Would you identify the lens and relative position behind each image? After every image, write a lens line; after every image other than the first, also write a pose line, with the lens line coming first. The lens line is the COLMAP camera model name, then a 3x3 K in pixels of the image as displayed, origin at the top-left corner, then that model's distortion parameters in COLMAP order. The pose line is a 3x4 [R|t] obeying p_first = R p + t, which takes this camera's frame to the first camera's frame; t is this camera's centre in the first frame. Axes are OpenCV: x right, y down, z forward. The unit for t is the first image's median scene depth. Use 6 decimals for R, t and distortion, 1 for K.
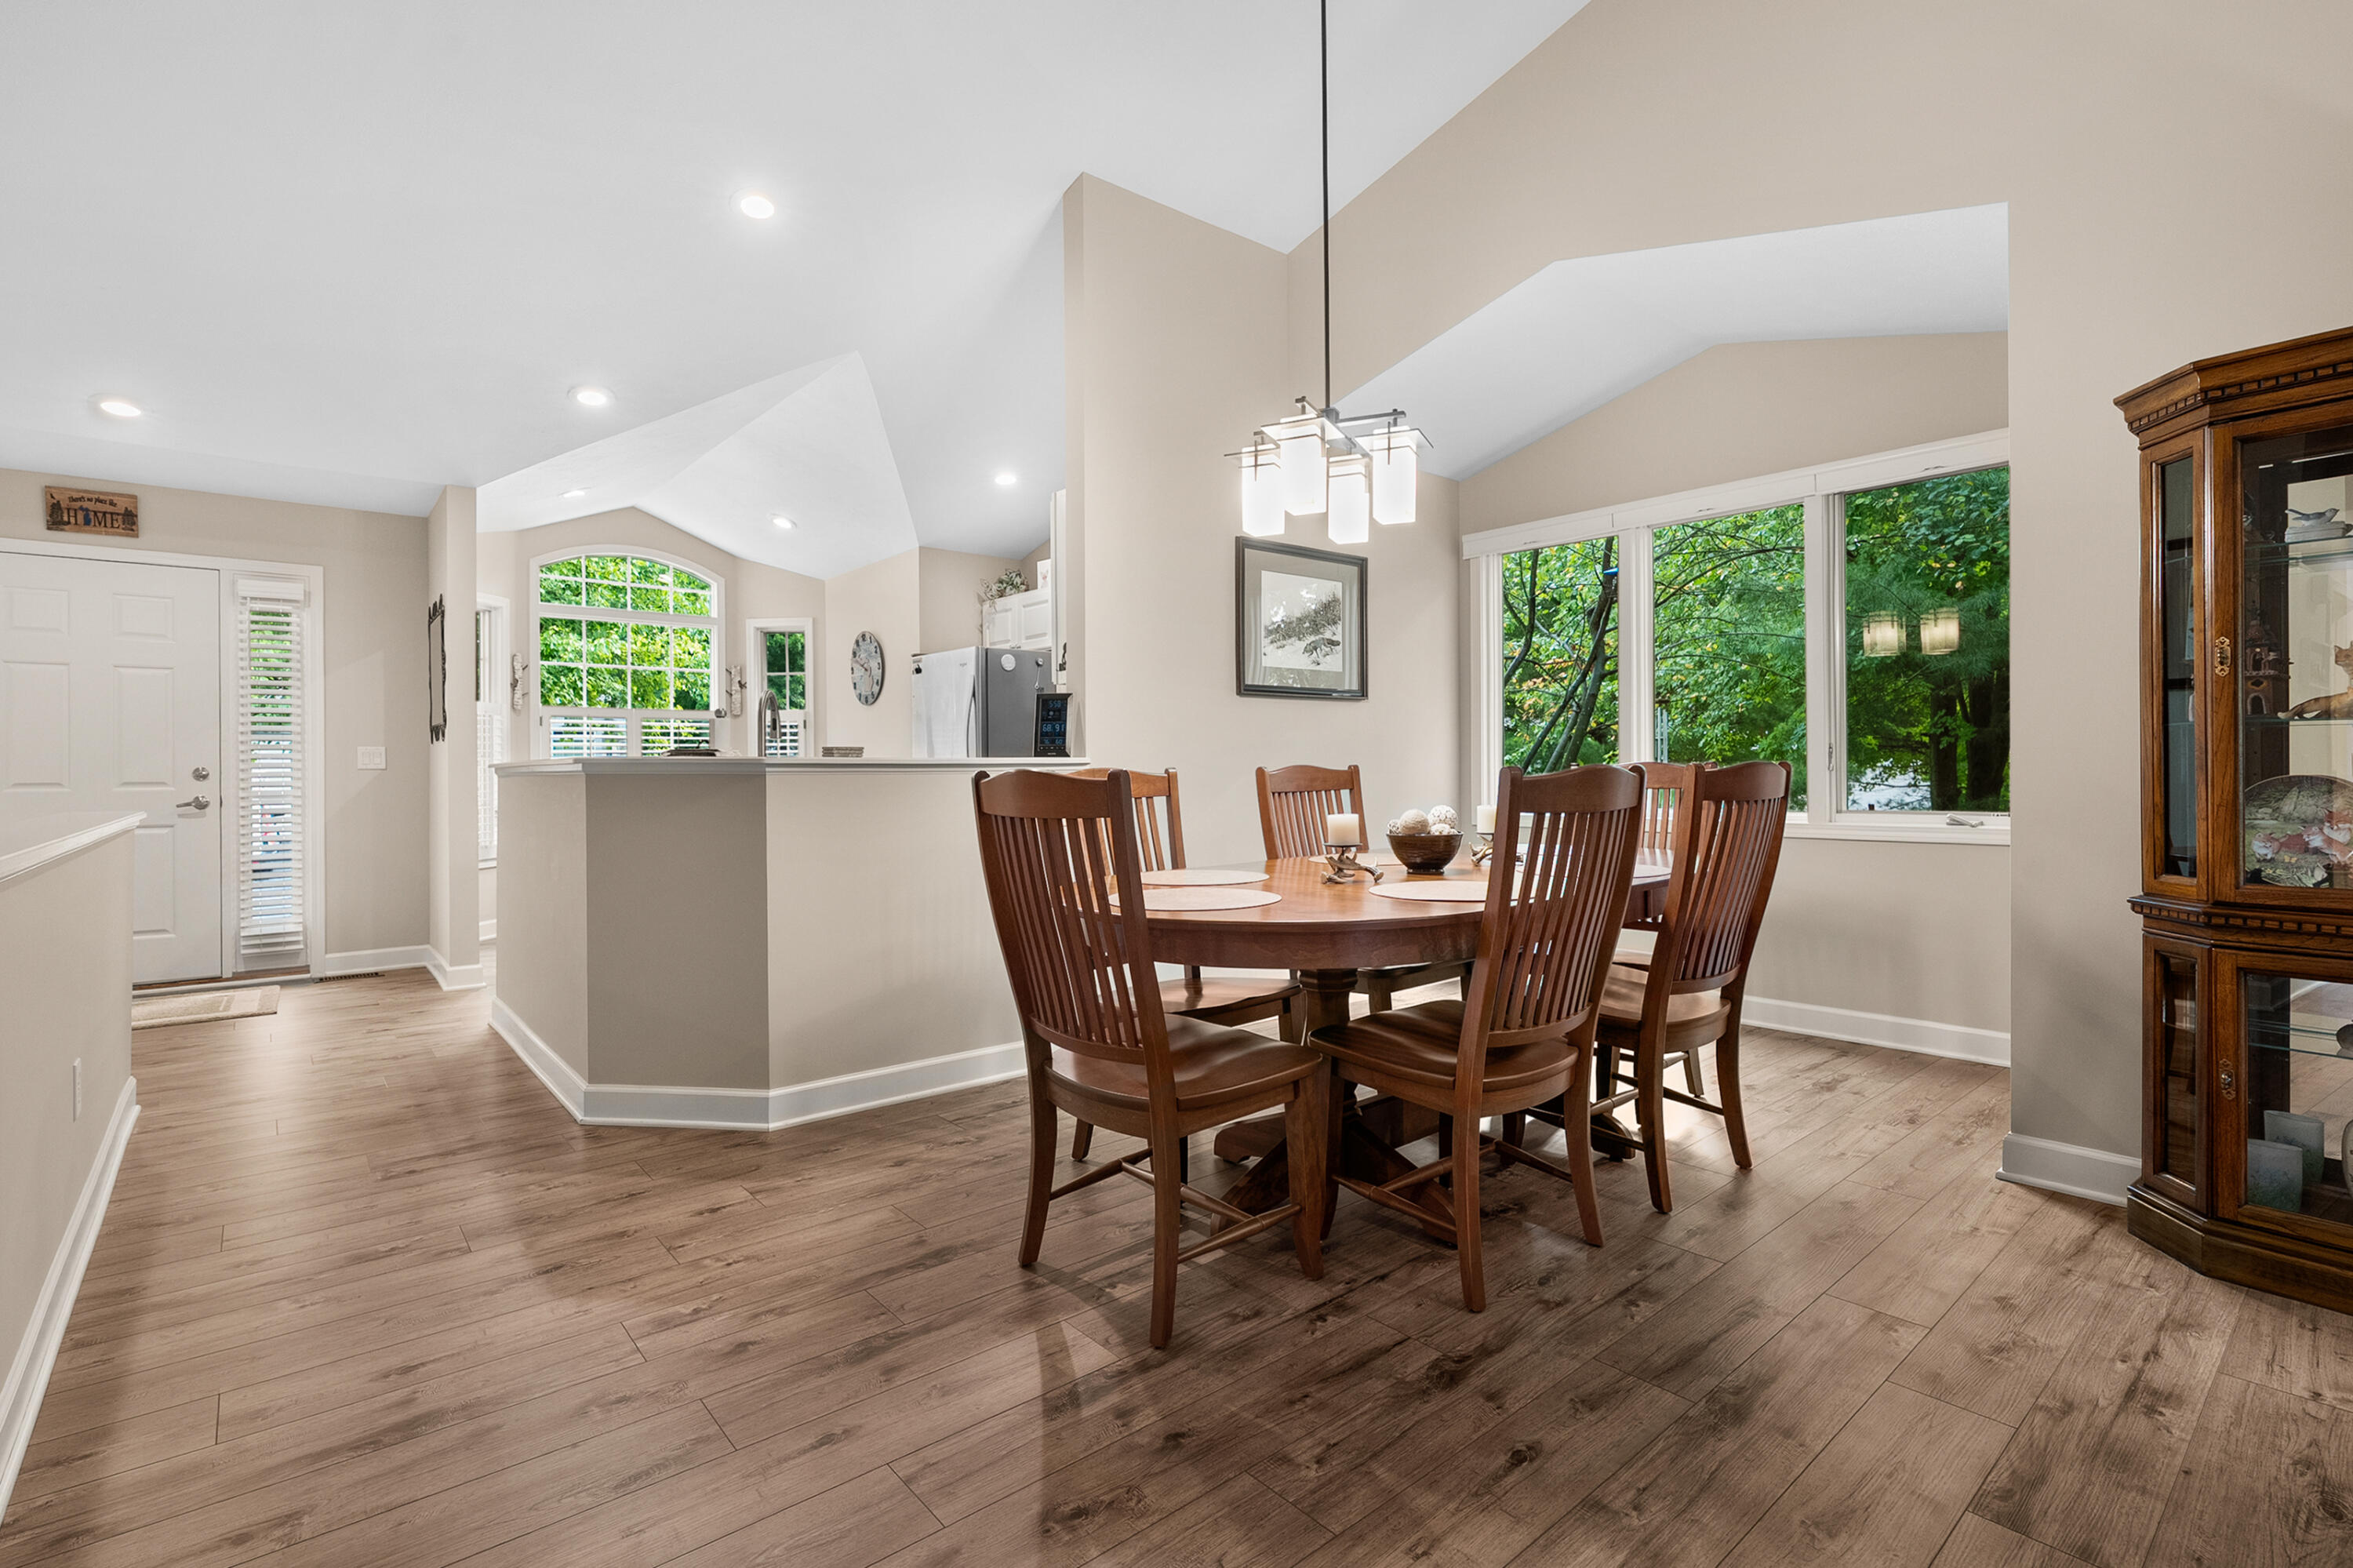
lens RADIAL K [[1089.5, 0, 1164.0], [0, 1089.5, 766.2], [0, 0, 1]] dist [-0.002125, -0.000121]
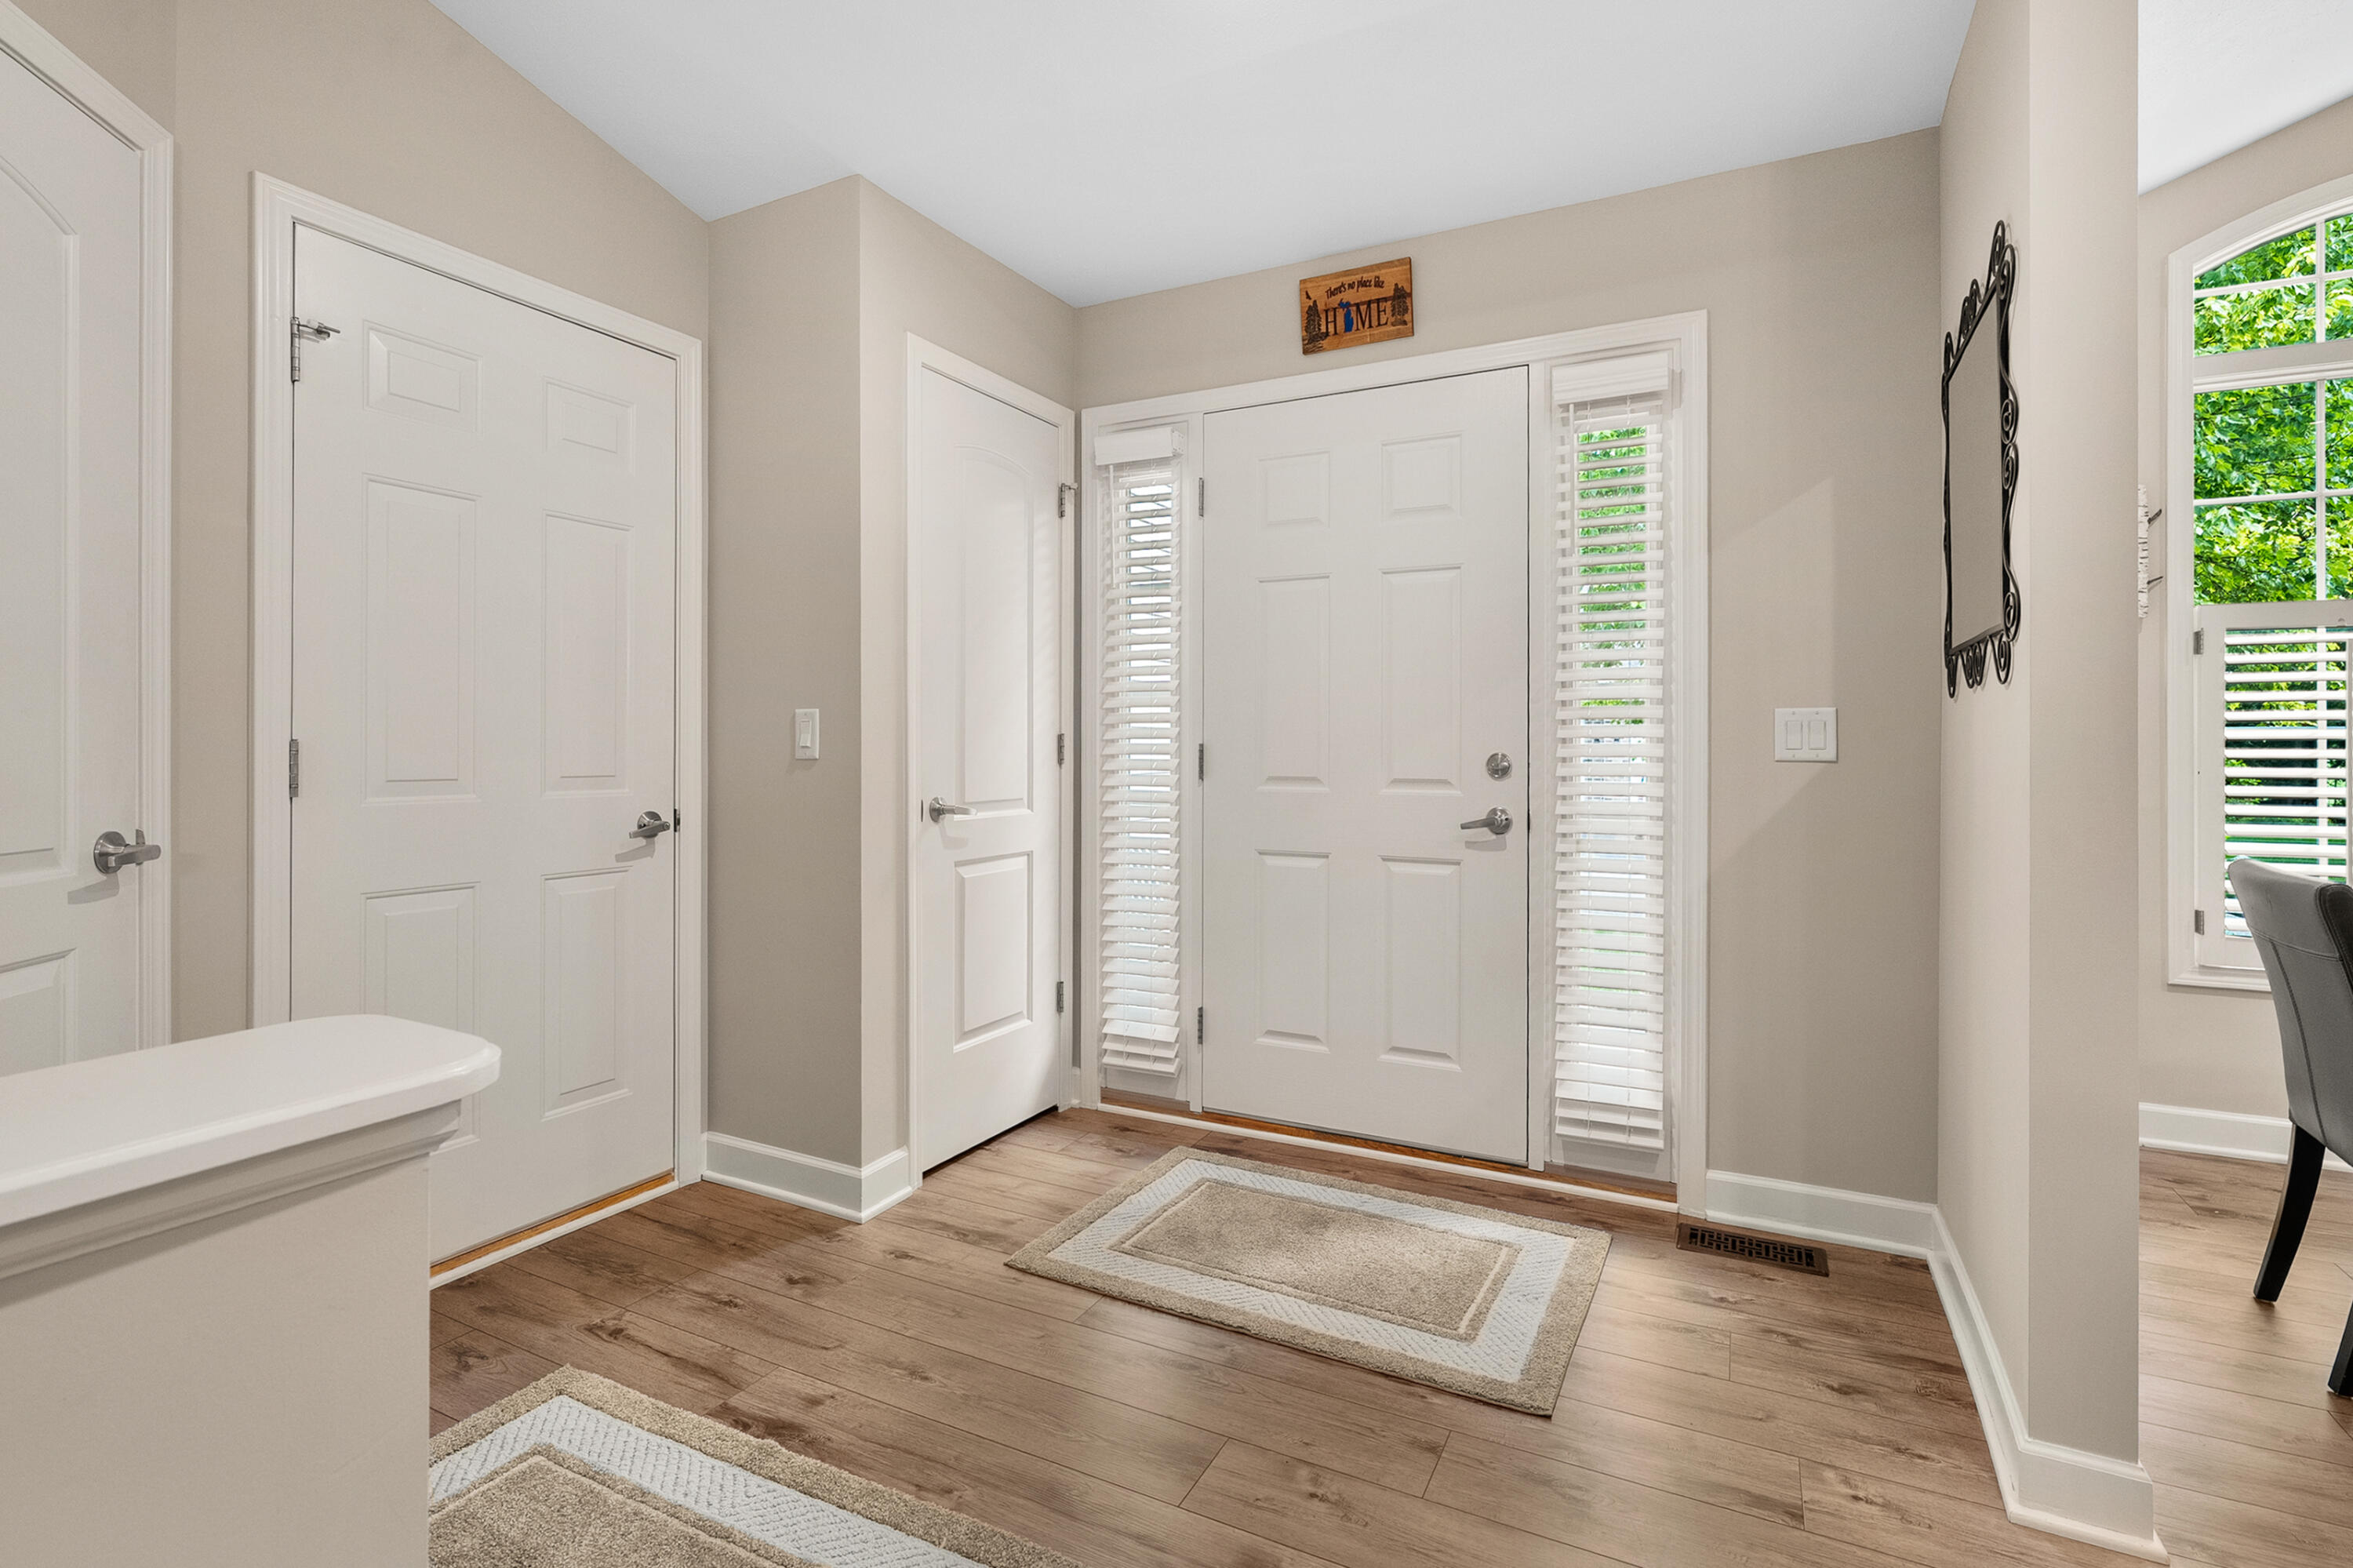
lens RADIAL K [[1119.3, 0, 1183.9], [0, 1119.3, 743.9], [0, 0, 1]] dist [-0.001648, -0.000052]
pose [[0.389478, 0.010920, -0.920971, -0.464939], [-0.000239, 0.999931, 0.011755, -0.009902], [0.921036, -0.004358, 0.389454, 0.671887]]
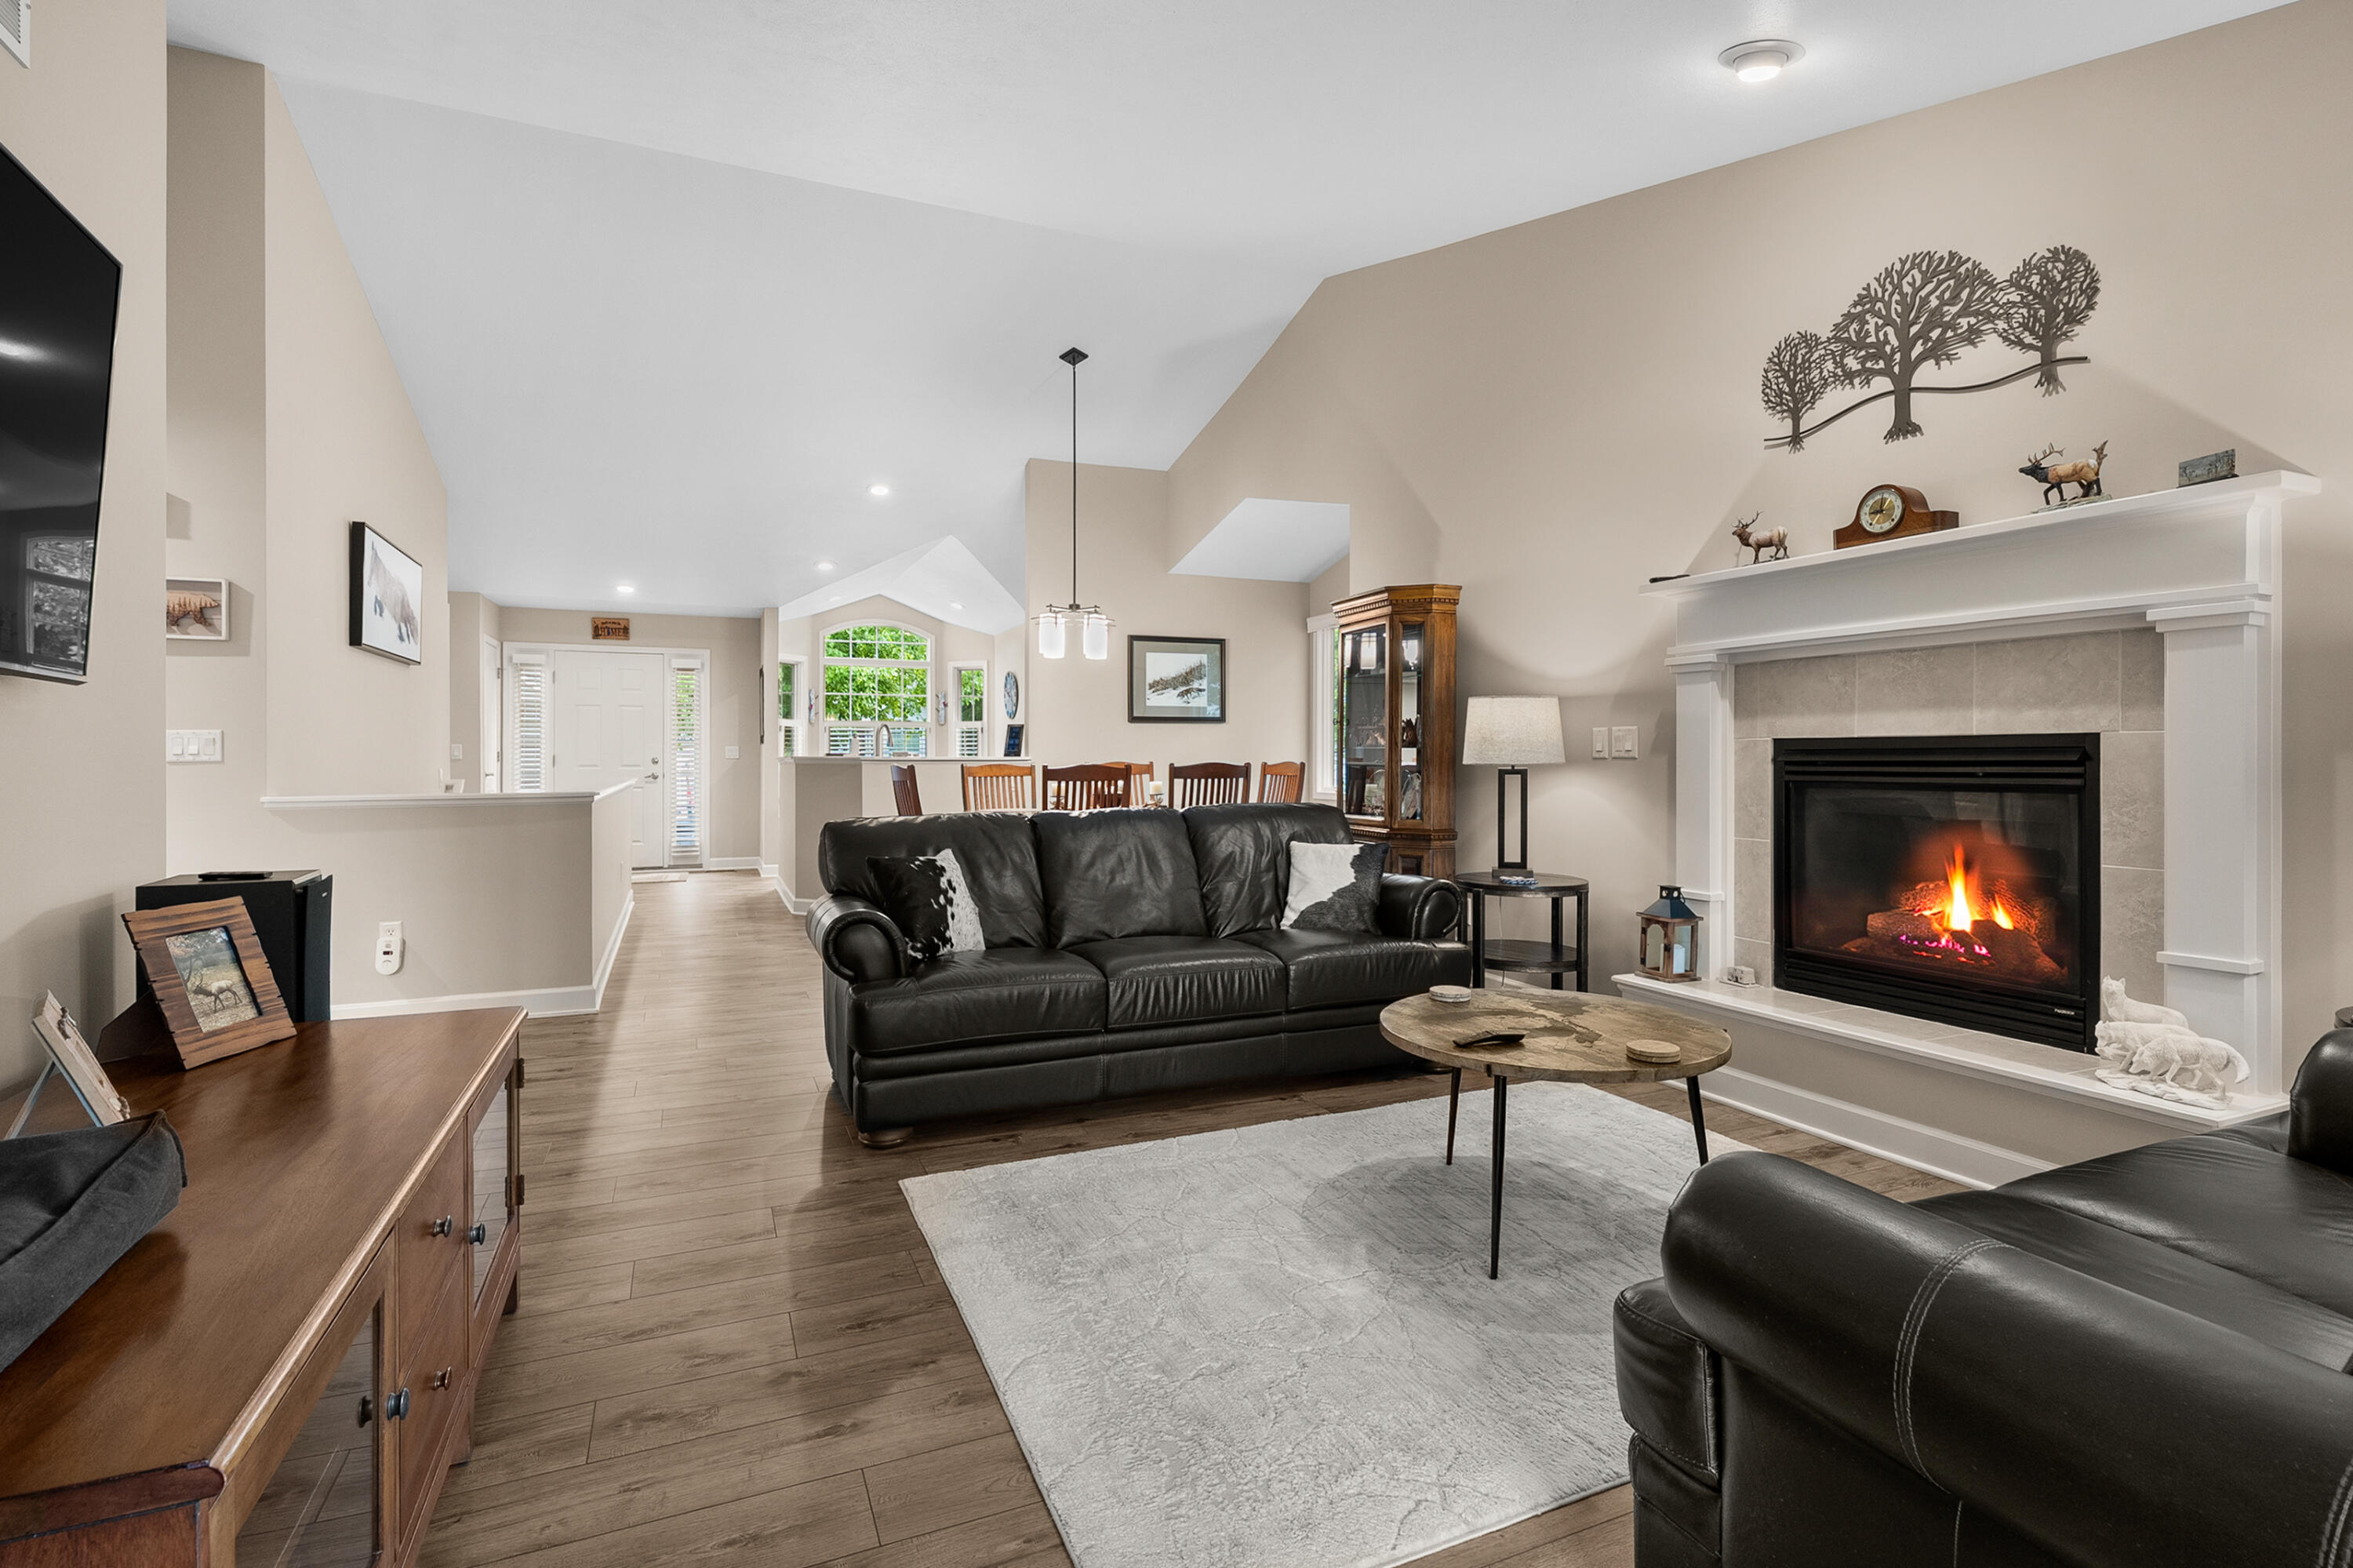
lens RADIAL K [[1088.3, 0, 1169.0], [0, 1088.3, 759.0], [0, 0, 1]] dist [-0.001727, -0.000199]
pose [[0.960286, 0.008708, -0.278882, 0.550925], [-0.007677, 0.999959, 0.004790, -0.011260], [0.278913, -0.002459, 0.960313, -0.624795]]
